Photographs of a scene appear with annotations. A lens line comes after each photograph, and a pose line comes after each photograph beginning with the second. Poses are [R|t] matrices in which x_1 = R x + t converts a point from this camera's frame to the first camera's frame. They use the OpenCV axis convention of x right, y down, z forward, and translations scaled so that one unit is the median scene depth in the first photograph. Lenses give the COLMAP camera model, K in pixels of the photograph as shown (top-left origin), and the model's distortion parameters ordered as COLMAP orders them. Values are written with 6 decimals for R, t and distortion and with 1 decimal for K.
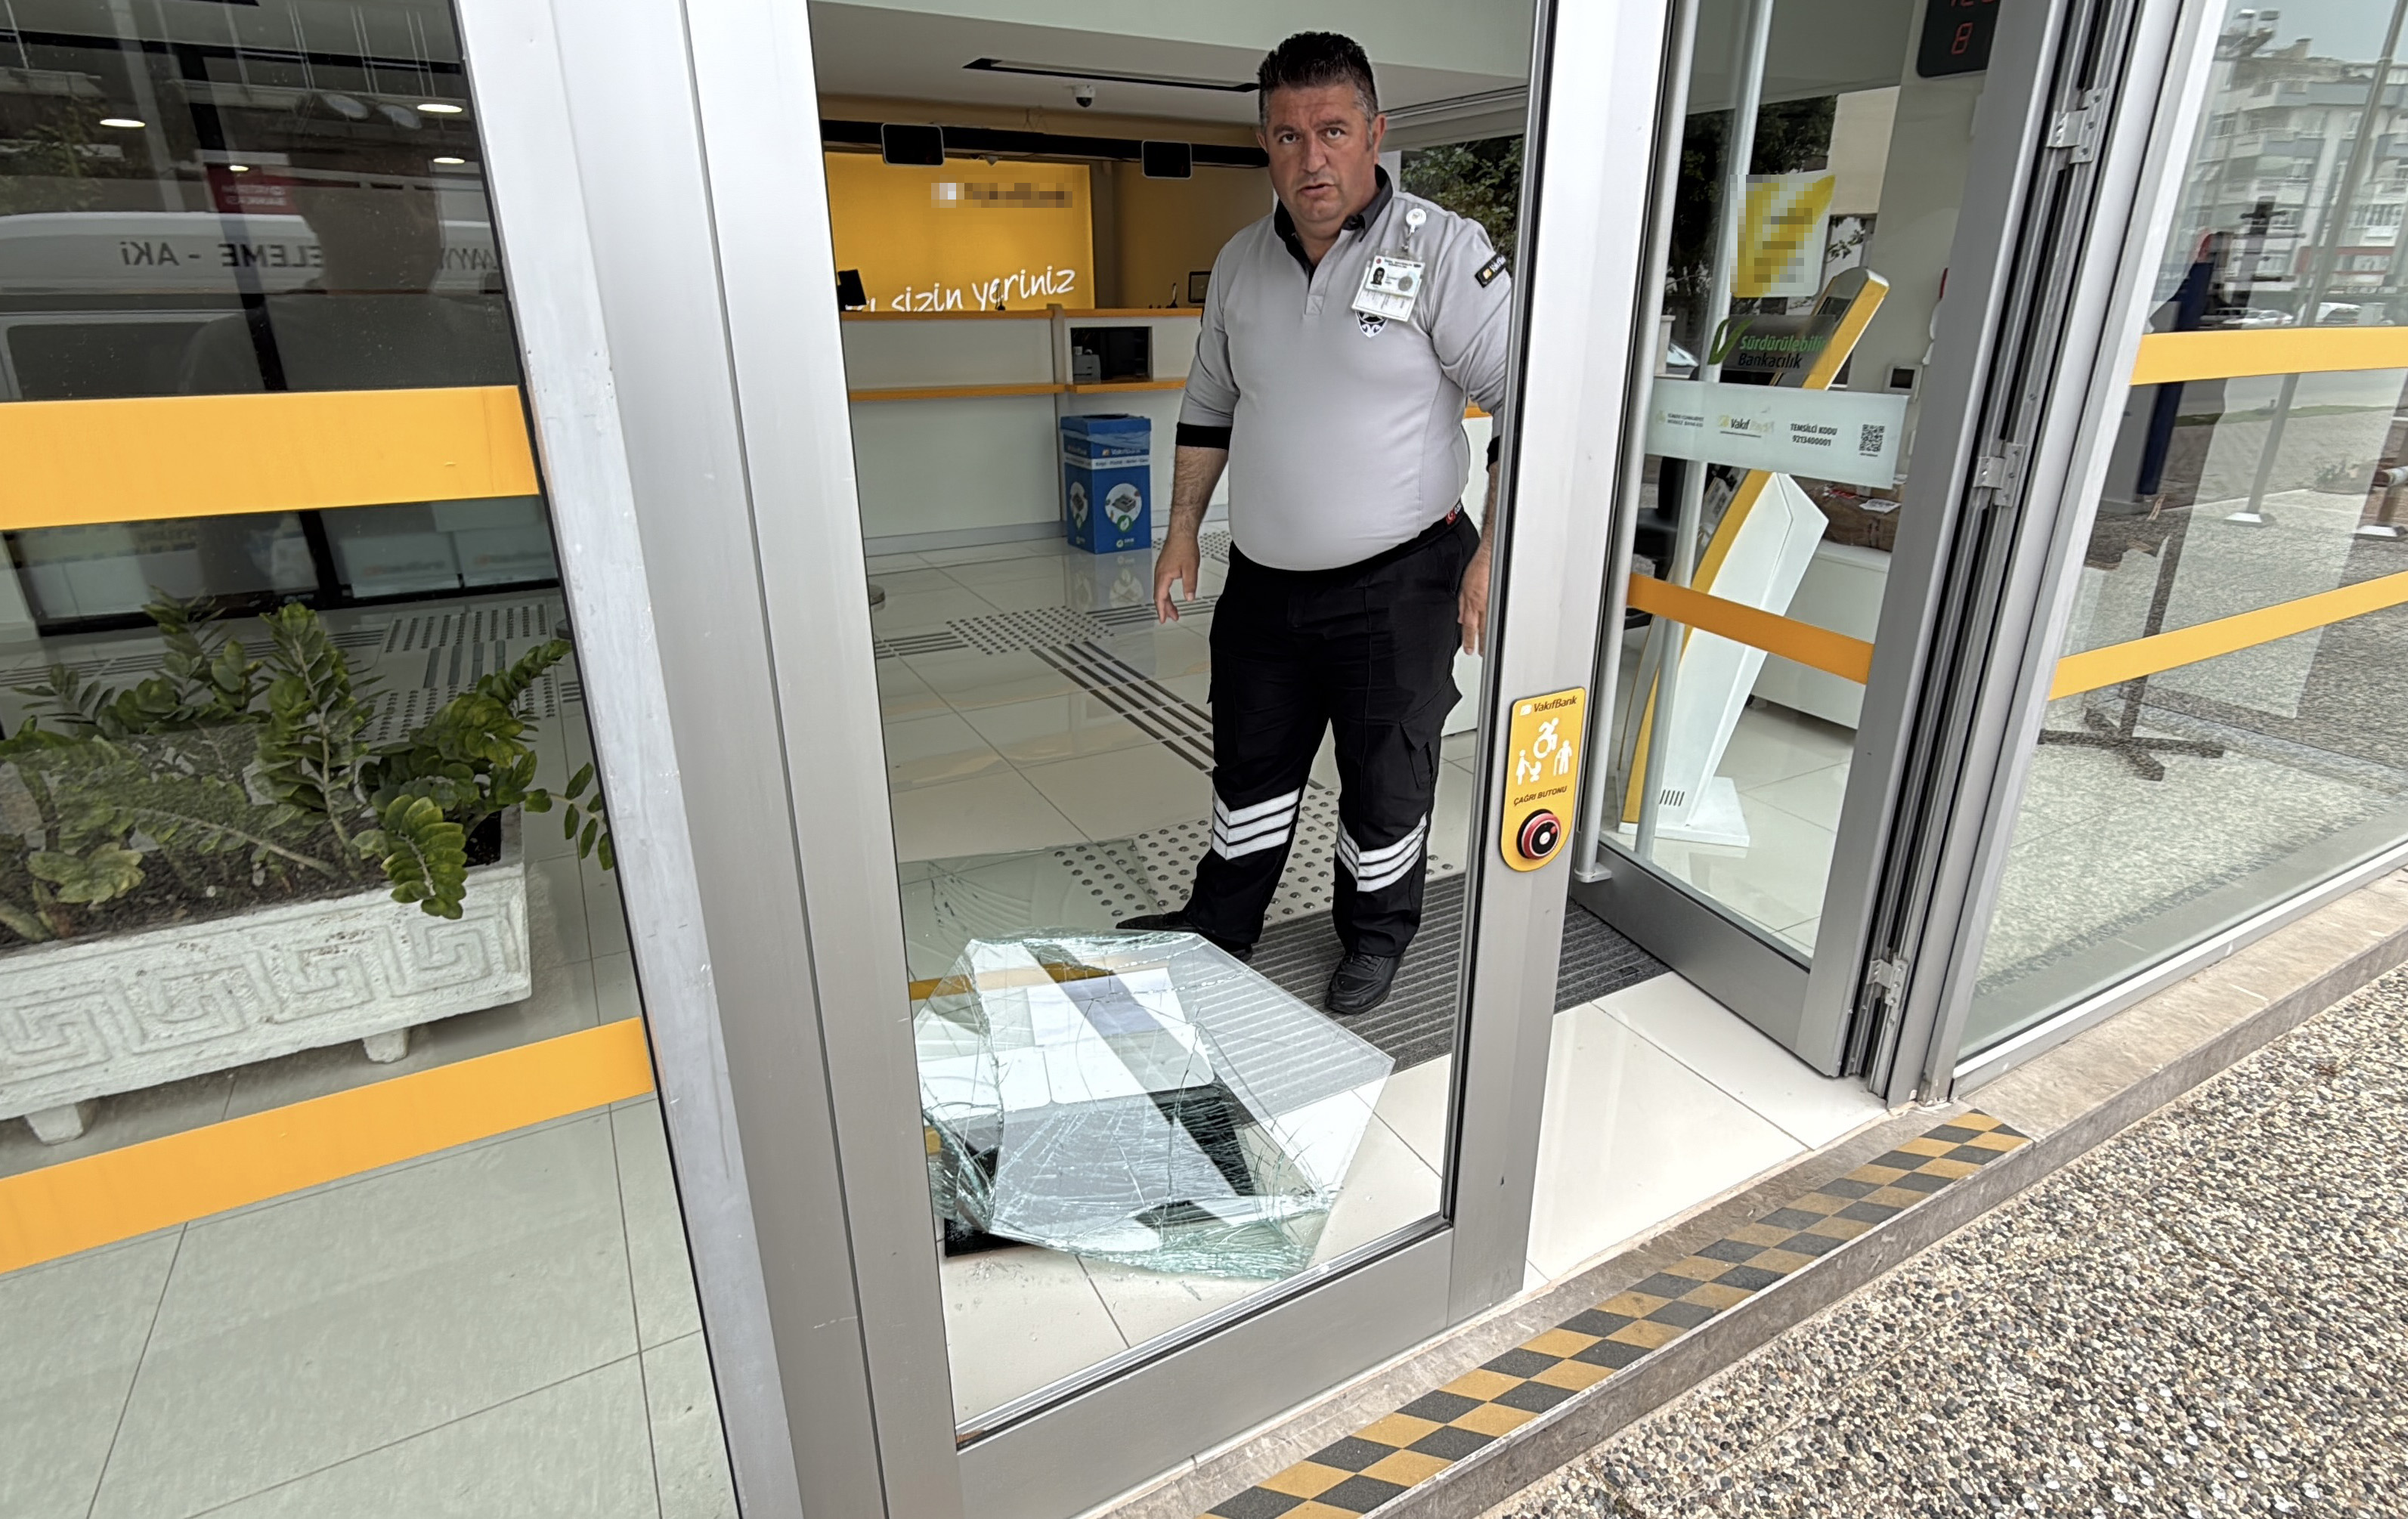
lens RADIAL K [[1208.3, 0, 1245.7], [0, 1208.3, 743.8], [0, 0, 1]] dist [-0.009010, 0.000039]
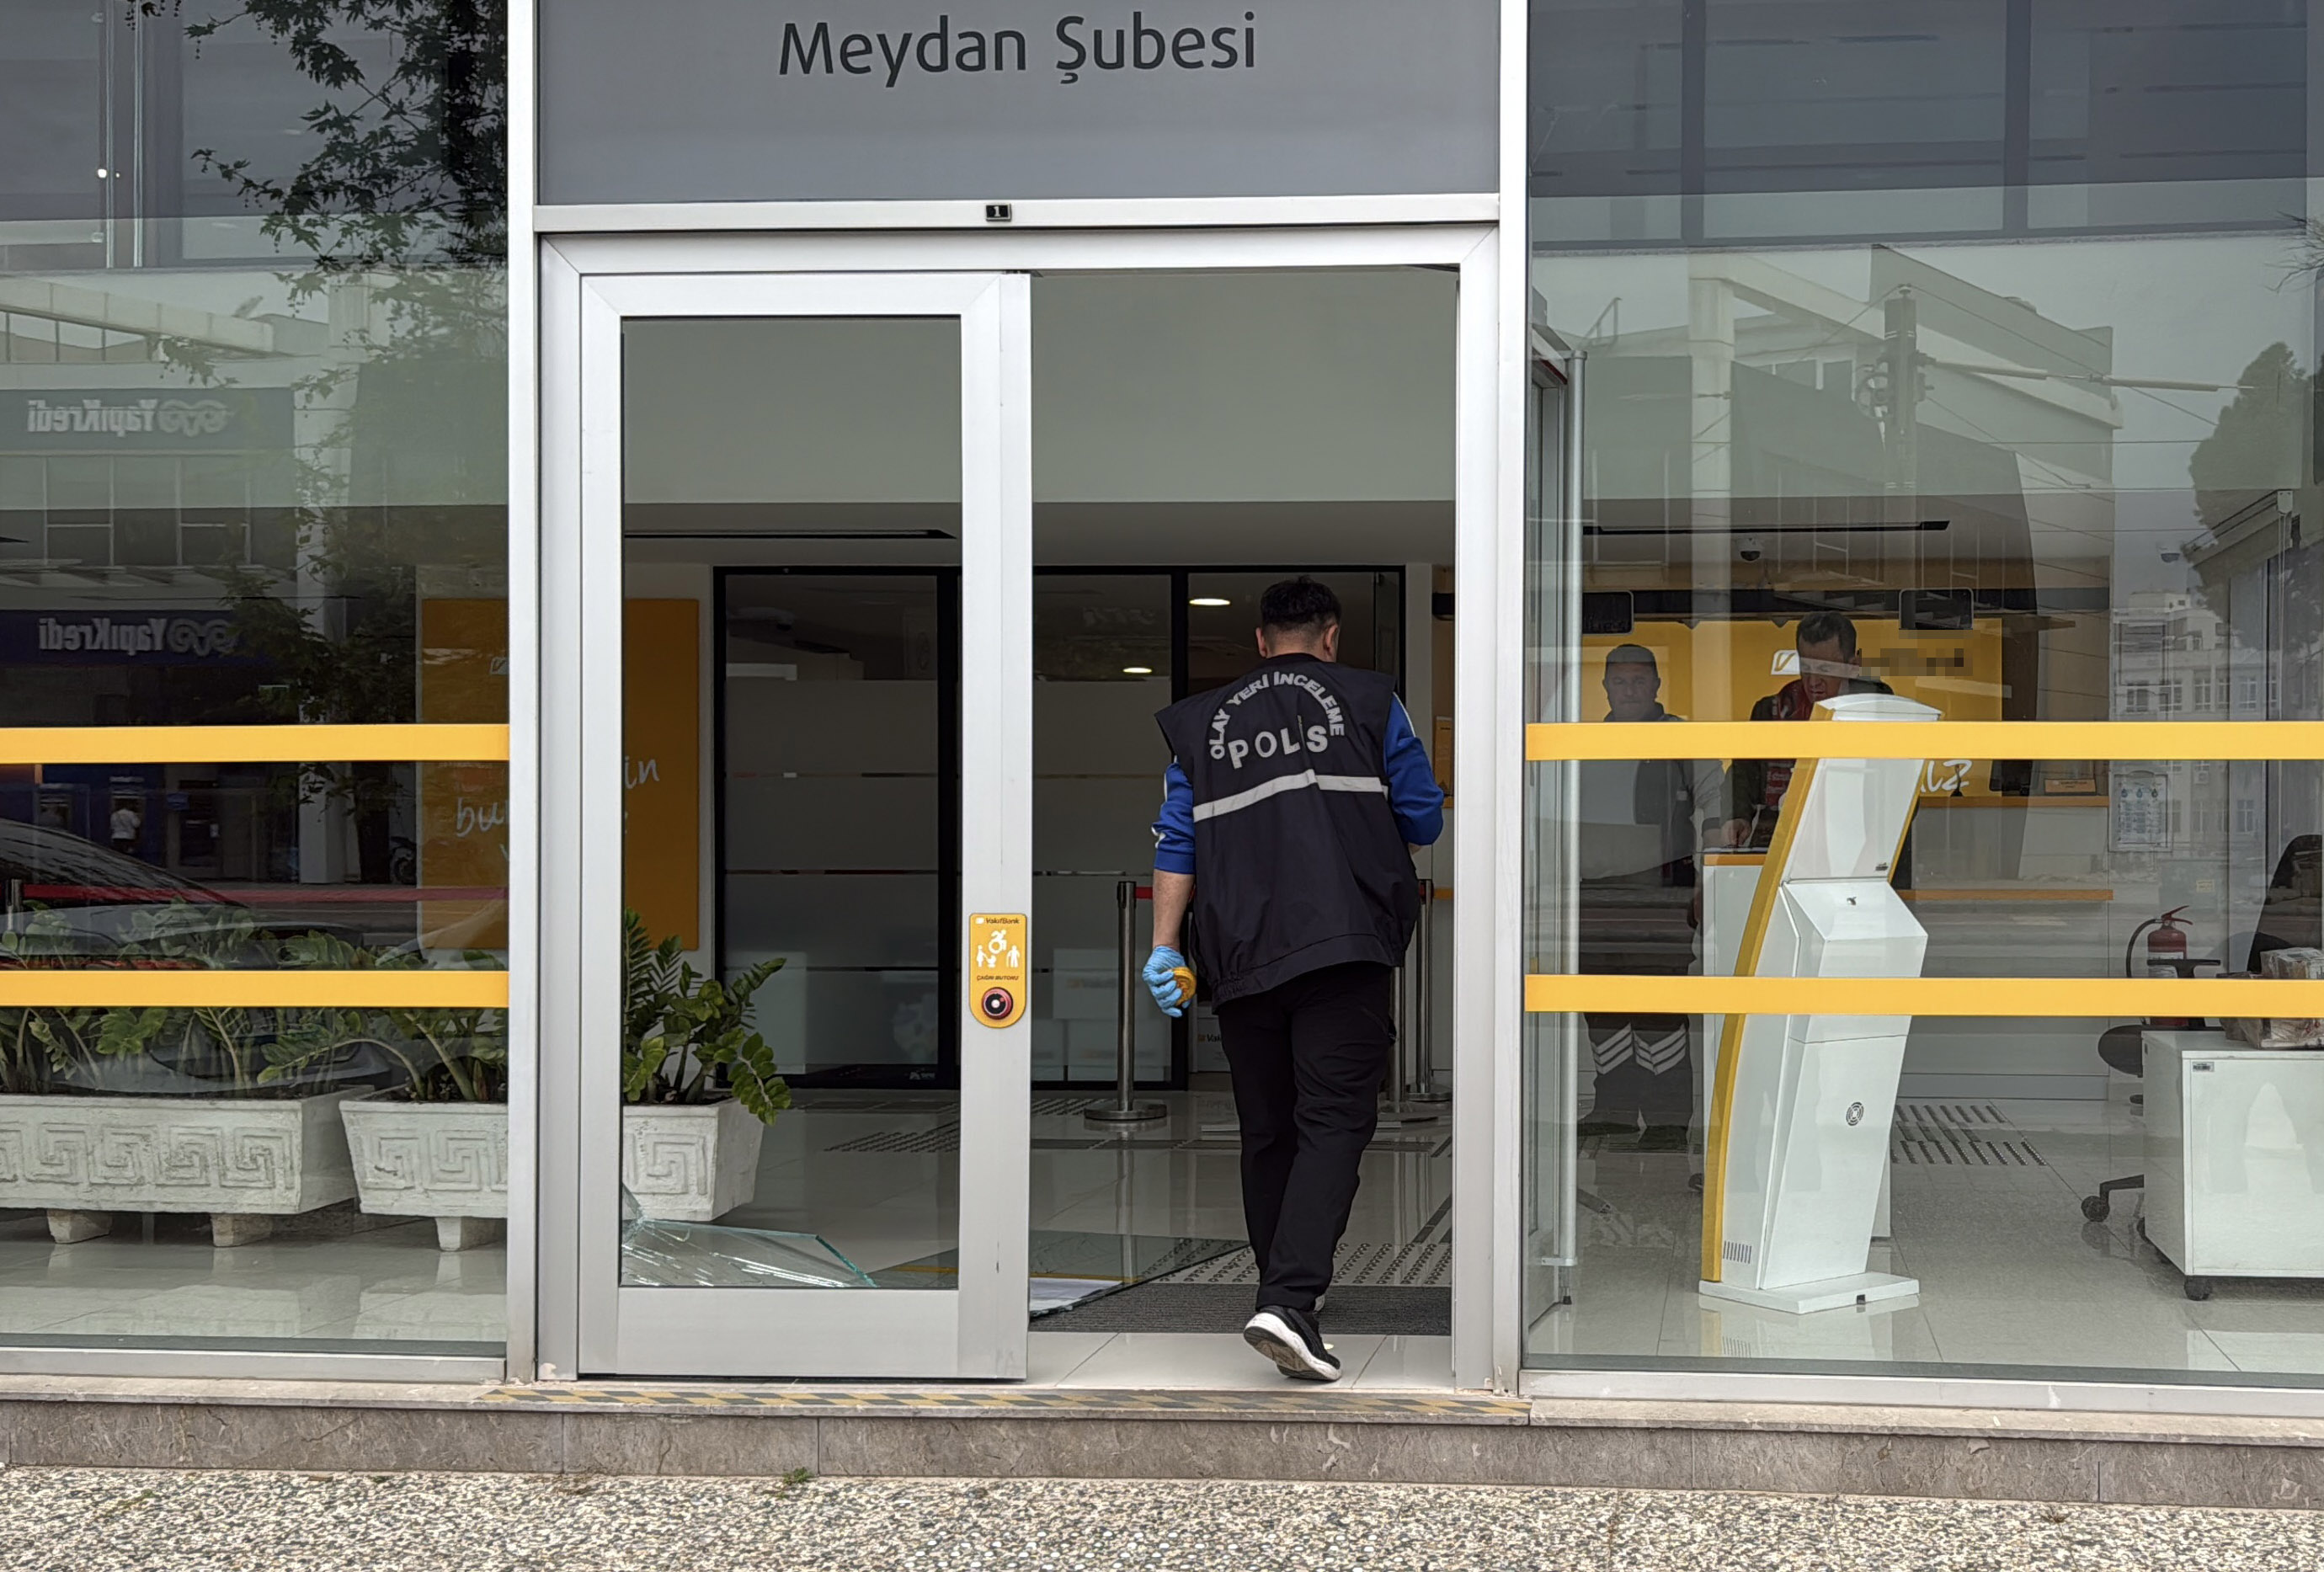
lens RADIAL K [[2484.4, 0, 1531.3], [0, 2484.4, 841.1], [0, 0, 1]] dist [0.173987, -0.380454]
pose [[0.823734, -0.006620, -0.566938, 2.258454], [-0.194773, 0.935774, -0.293922, 0.592981], [0.532472, 0.352538, 0.769539, -1.072537]]
